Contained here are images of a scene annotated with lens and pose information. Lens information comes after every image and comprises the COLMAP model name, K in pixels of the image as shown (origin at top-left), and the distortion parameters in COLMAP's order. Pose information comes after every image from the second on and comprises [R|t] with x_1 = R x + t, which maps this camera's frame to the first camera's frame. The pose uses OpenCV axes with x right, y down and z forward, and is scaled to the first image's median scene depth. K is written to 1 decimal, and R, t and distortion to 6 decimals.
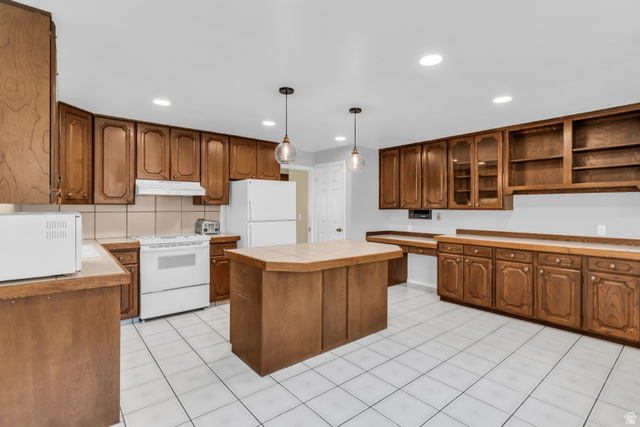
lens RADIAL K [[312.4, 0, 322.1], [0, 312.4, 210.3], [0, 0, 1]] dist [0.000825, 0.000111]
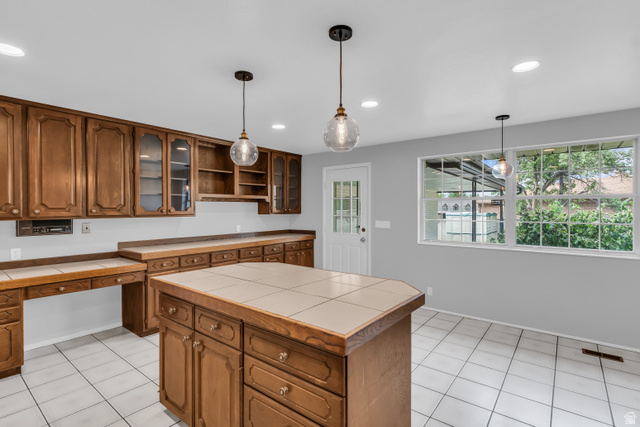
lens RADIAL K [[312.4, 0, 322.1], [0, 312.4, 210.3], [0, 0, 1]] dist [0.000825, 0.000111]
pose [[-0.205887, -0.006446, 0.978555, -0.486557], [0.011143, 0.999898, 0.008931, -0.023435], [-0.978512, 0.012743, -0.205794, 0.789893]]
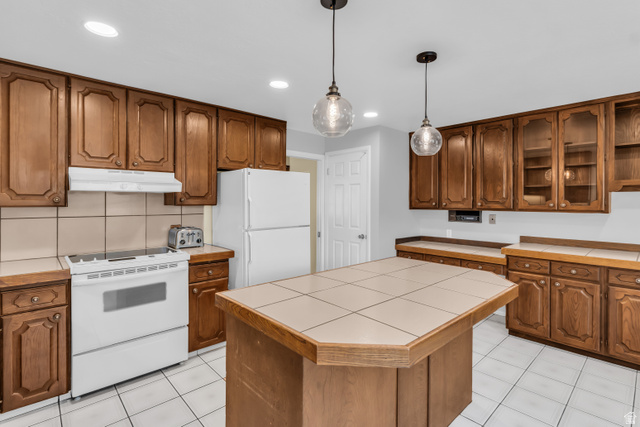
lens RADIAL K [[312.3, 0, 321.1], [0, 312.3, 203.5], [0, 0, 1]] dist [0.000494, -0.000186]
pose [[0.998502, -0.001340, 0.054708, -0.112005], [0.001563, 0.999991, -0.004030, -0.020115], [-0.054702, 0.004110, 0.998494, 0.314669]]
